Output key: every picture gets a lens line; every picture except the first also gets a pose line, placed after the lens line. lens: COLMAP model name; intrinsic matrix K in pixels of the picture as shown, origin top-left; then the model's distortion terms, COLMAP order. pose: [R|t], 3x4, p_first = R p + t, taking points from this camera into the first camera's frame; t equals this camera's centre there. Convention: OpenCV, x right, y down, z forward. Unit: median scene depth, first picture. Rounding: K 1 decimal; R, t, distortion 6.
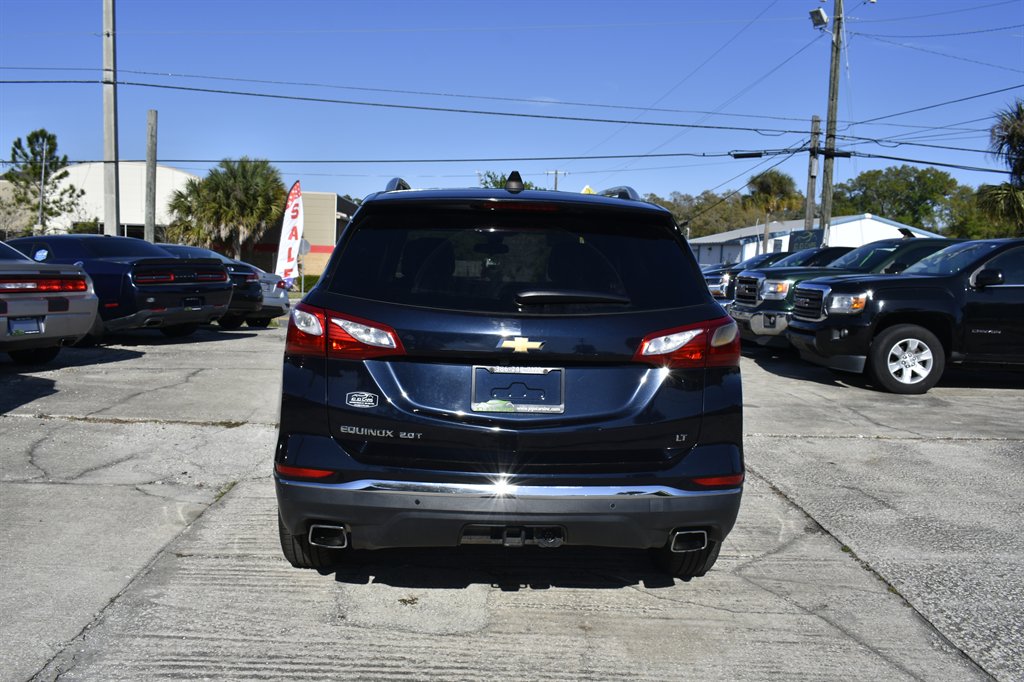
lens RADIAL K [[908.4, 0, 512.0], [0, 908.4, 341.0], [0, 0, 1]] dist [-0.021194, -0.005376]
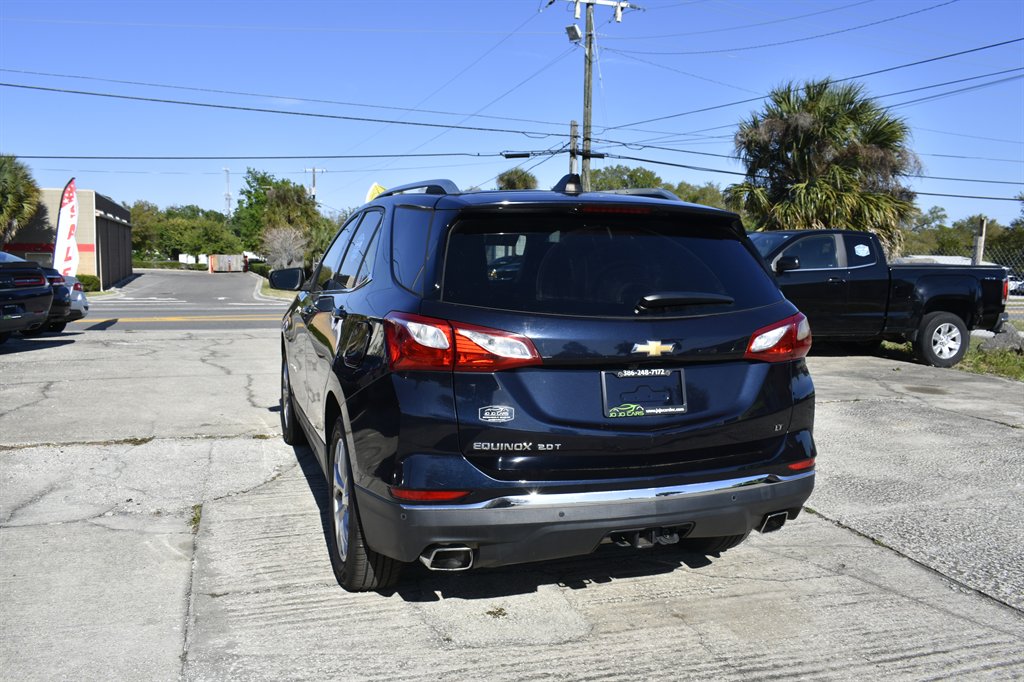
lens RADIAL K [[844.1, 0, 512.0], [0, 844.1, 341.0], [0, 0, 1]] dist [-0.025854, 0.008310]
pose [[0.959838, -0.048315, 0.276362, -0.087372], [0.043753, 0.998785, 0.022655, -0.006989], [-0.277121, -0.009654, 0.960787, 0.031808]]
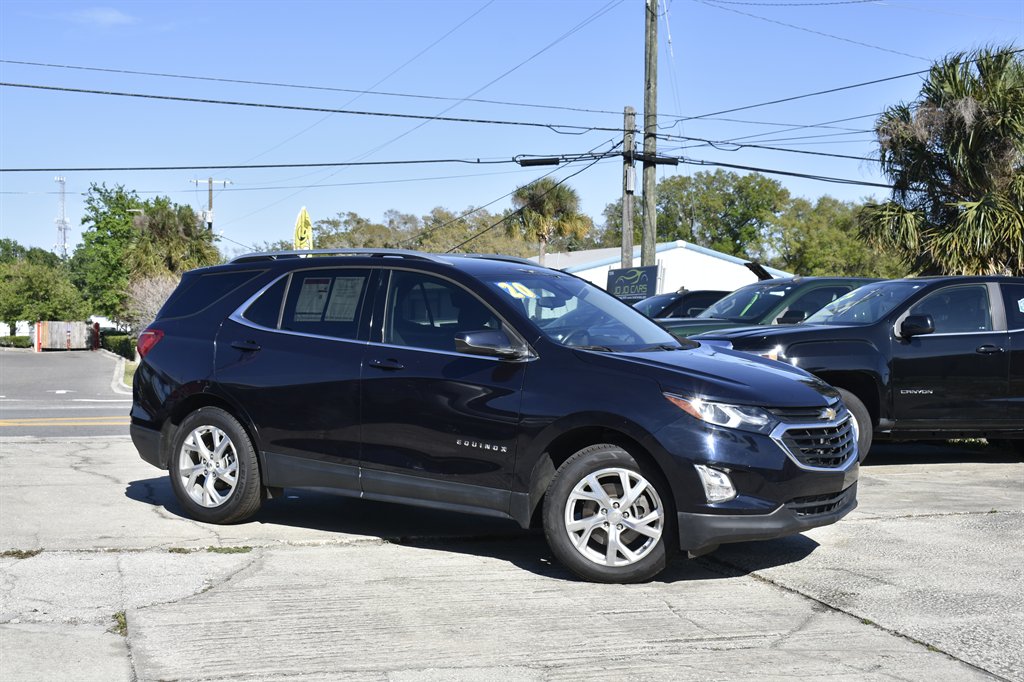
lens RADIAL K [[1438.5, 0, 512.0], [0, 1438.5, 341.0], [0, 0, 1]] dist [-0.018677, -0.020833]
pose [[0.965061, -0.028634, 0.260455, -0.113866], [0.047219, 0.996743, -0.065381, 0.008026], [-0.257735, 0.075395, 0.963270, -0.108026]]
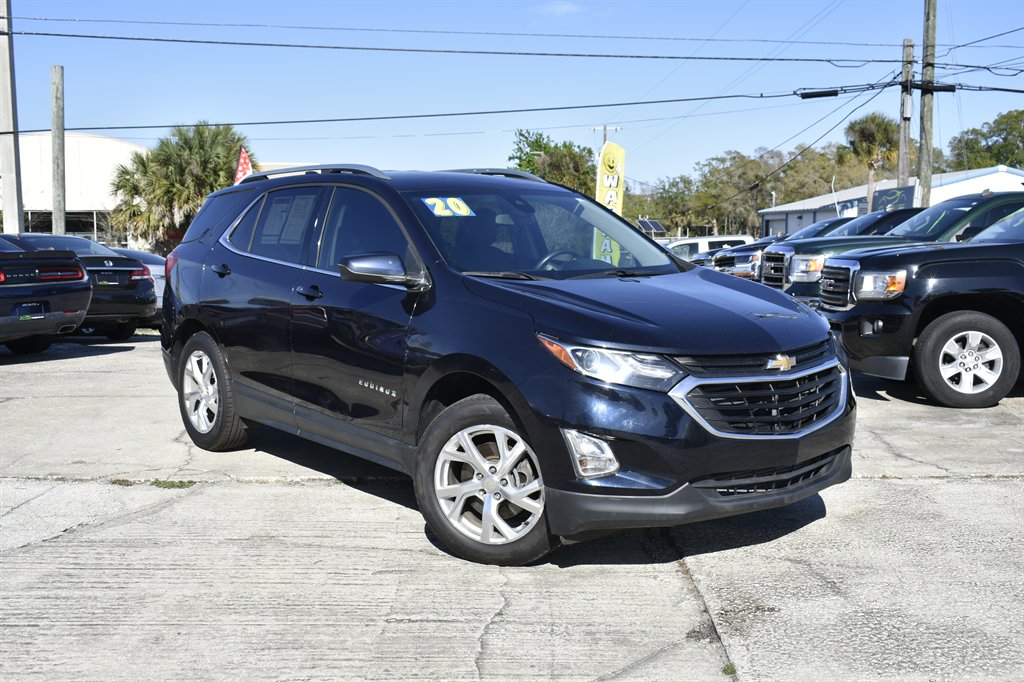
lens RADIAL K [[1131.1, 0, 512.0], [0, 1131.1, 341.0], [0, 0, 1]] dist [-0.012991, -0.015814]
pose [[0.998462, -0.028199, -0.047734, 0.084836], [0.028180, 0.999602, -0.001073, -0.002752], [0.047745, -0.000274, 0.998860, 0.060981]]
